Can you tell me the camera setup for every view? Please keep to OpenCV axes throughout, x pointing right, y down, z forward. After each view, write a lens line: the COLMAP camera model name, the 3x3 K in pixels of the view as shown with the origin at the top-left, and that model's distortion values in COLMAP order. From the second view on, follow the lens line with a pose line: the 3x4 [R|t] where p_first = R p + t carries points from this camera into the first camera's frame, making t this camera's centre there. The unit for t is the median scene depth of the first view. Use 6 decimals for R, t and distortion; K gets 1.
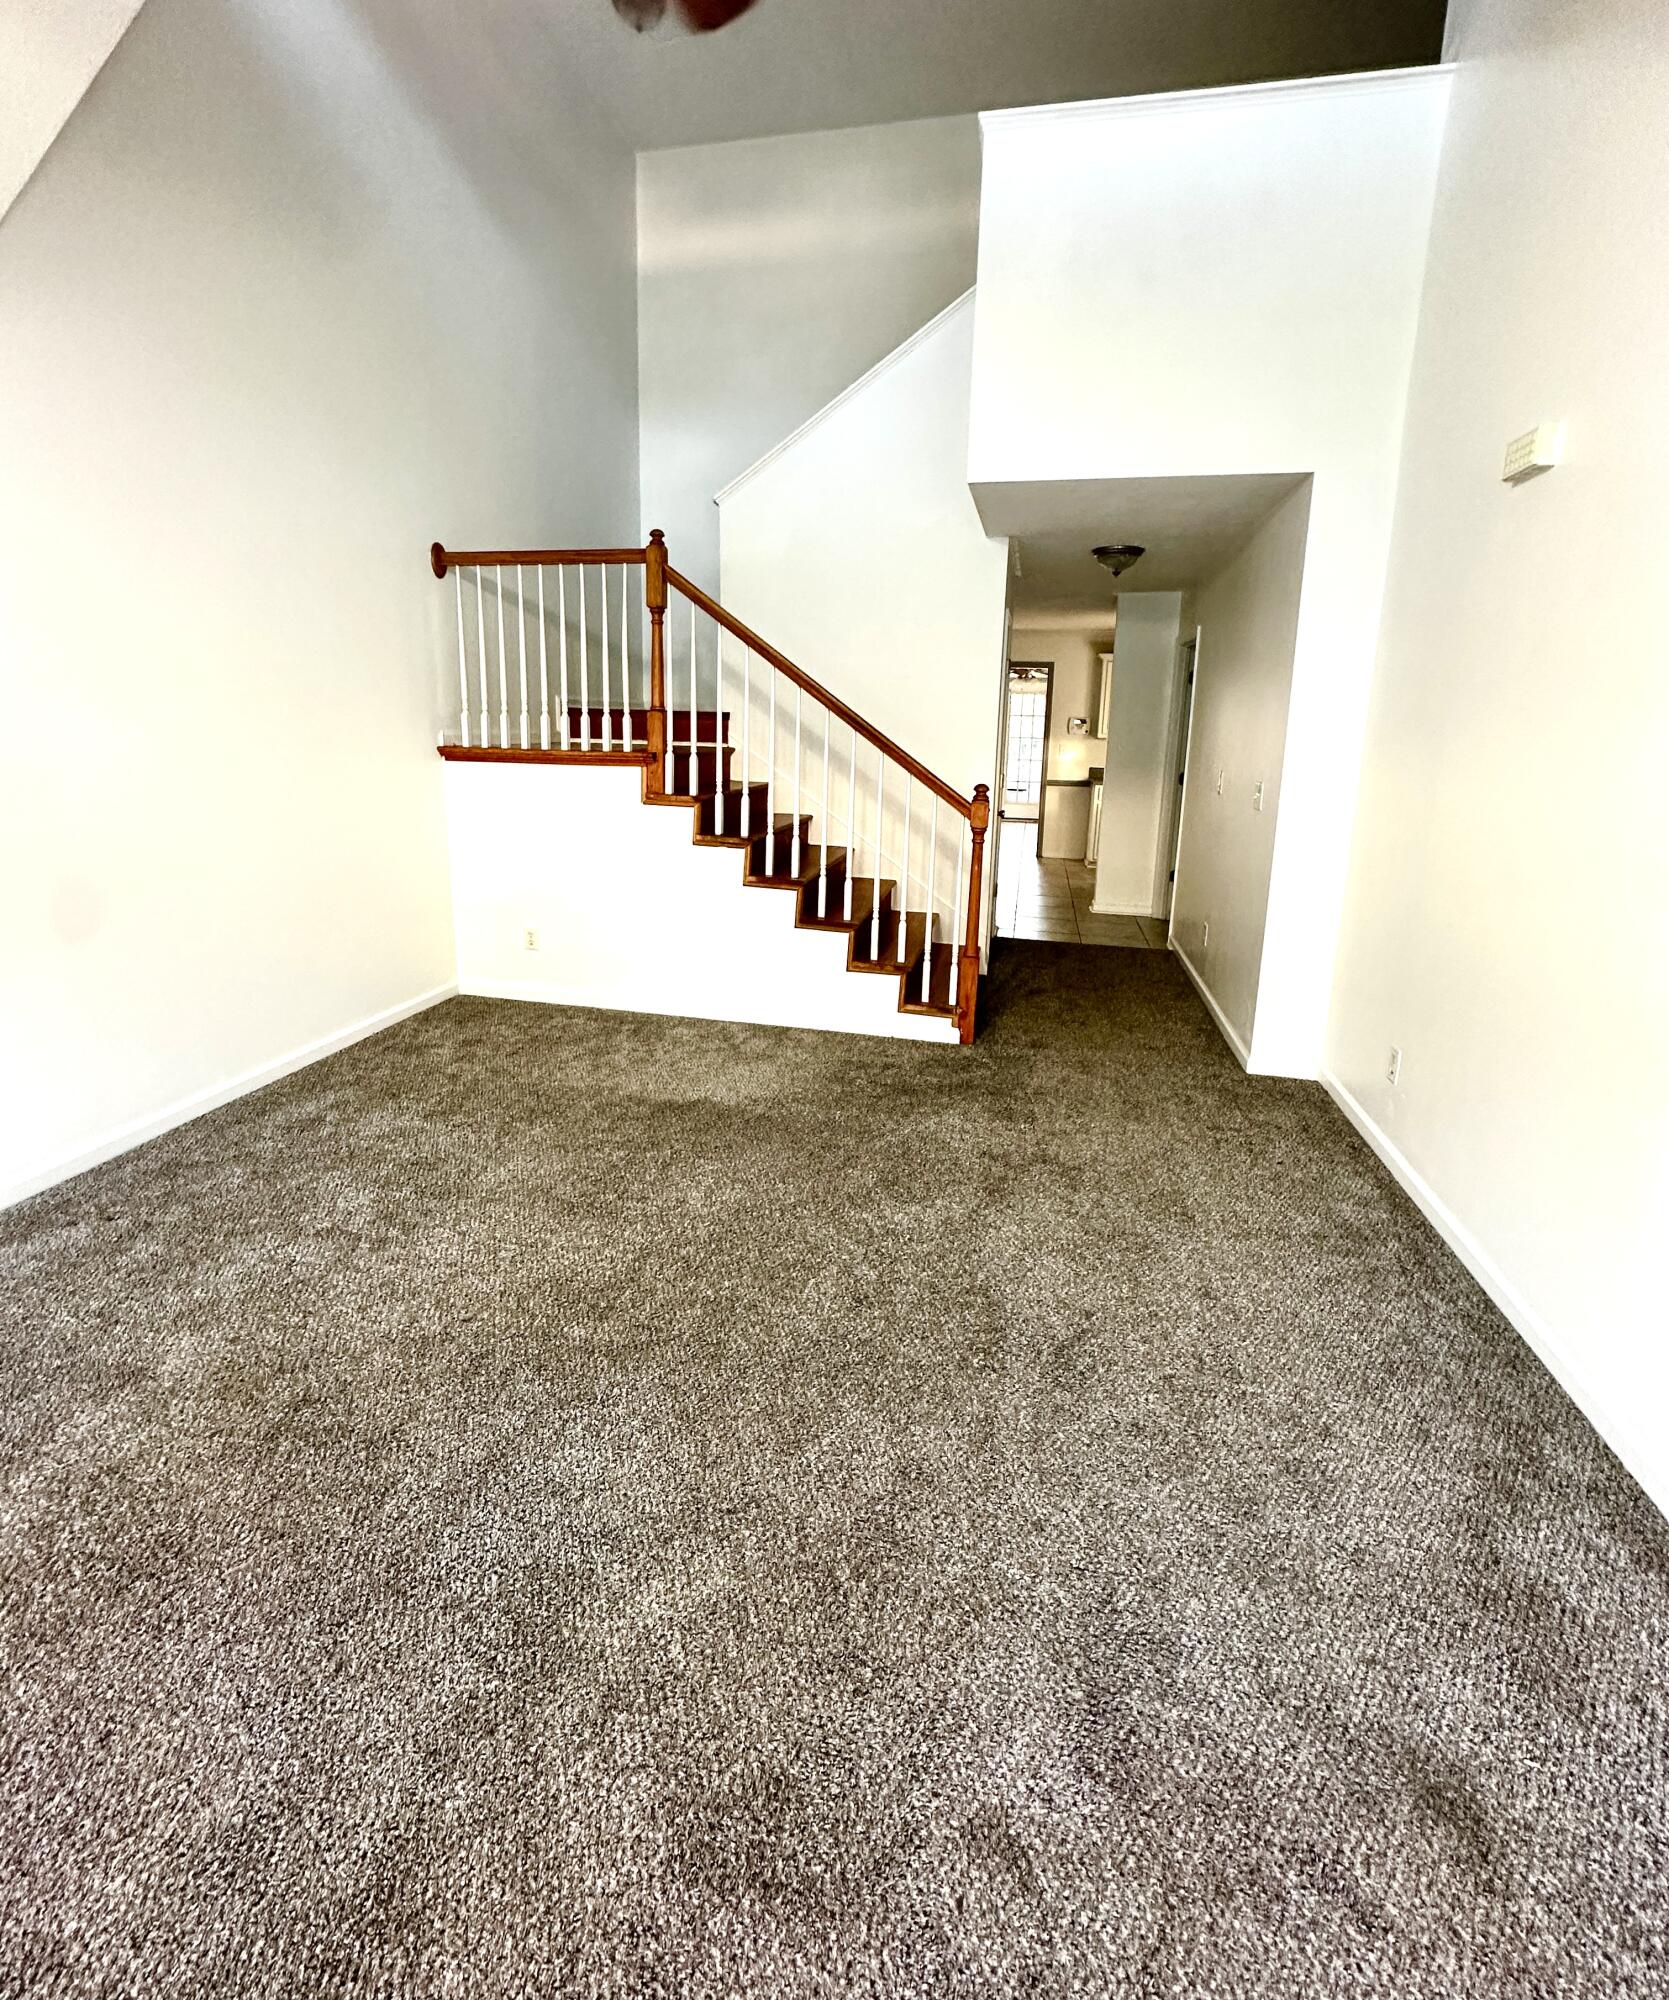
lens RADIAL K [[892.5, 0, 809.6], [0, 892.5, 881.1], [0, 0, 1]] dist [-0.012817, 0.000545]
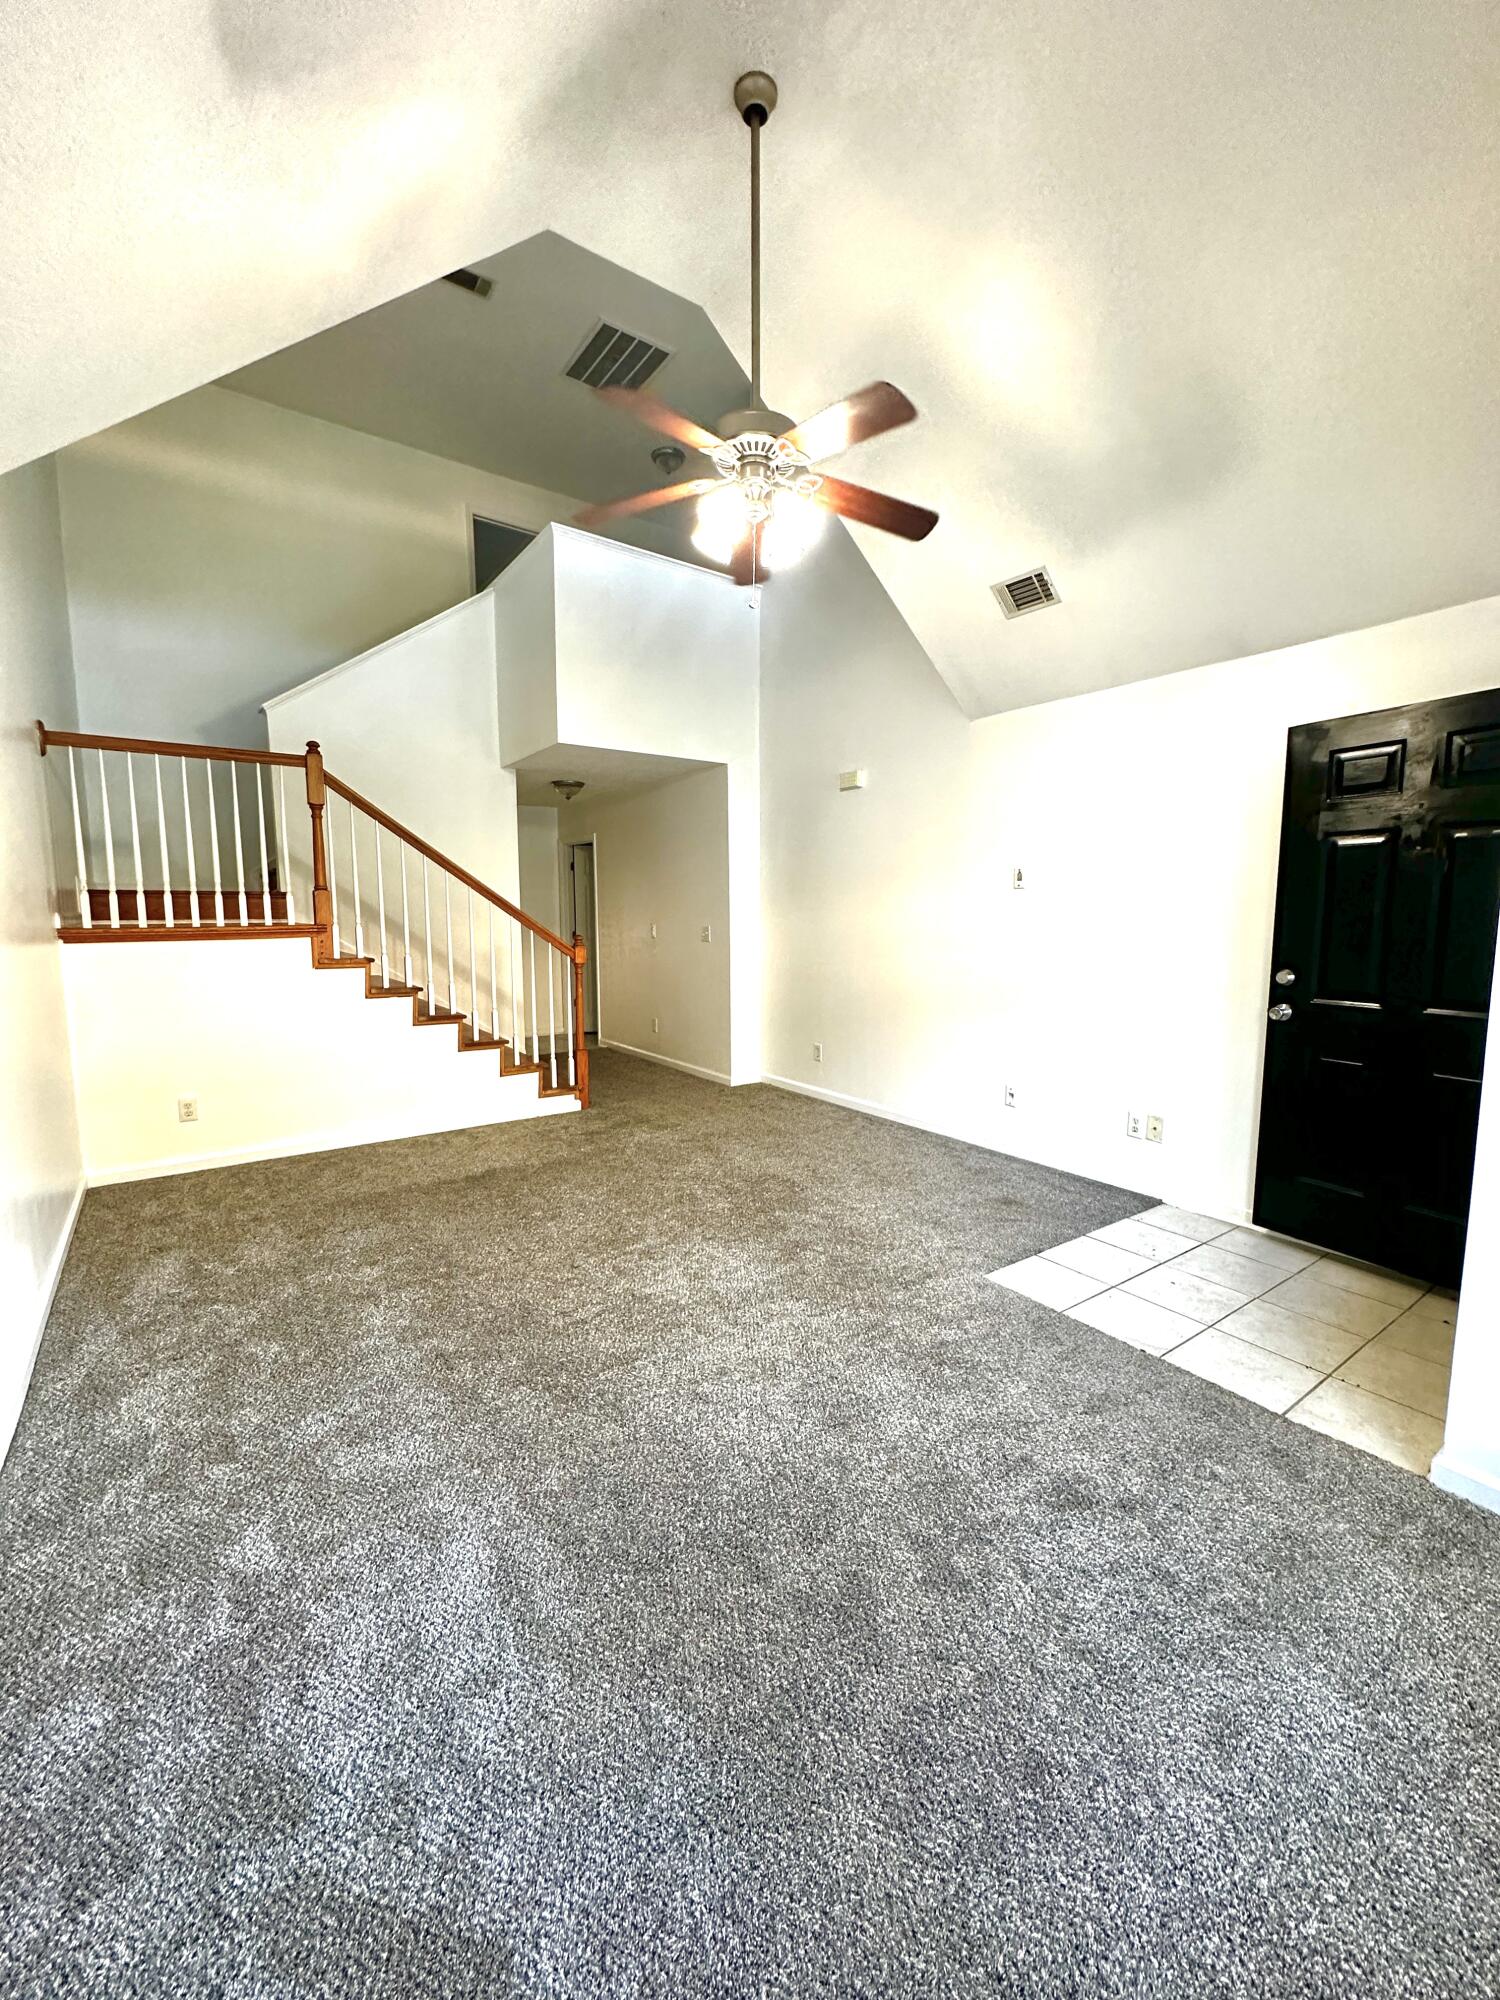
lens RADIAL K [[796.1, 0, 748.7], [0, 796.1, 997.1], [0, 0, 1]] dist [0.000441, -0.000739]
pose [[0.669833, -0.106627, 0.734816, -0.607209], [0.147636, 0.989001, 0.008932, 0.025636], [-0.727687, 0.102503, 0.678208, -0.126046]]
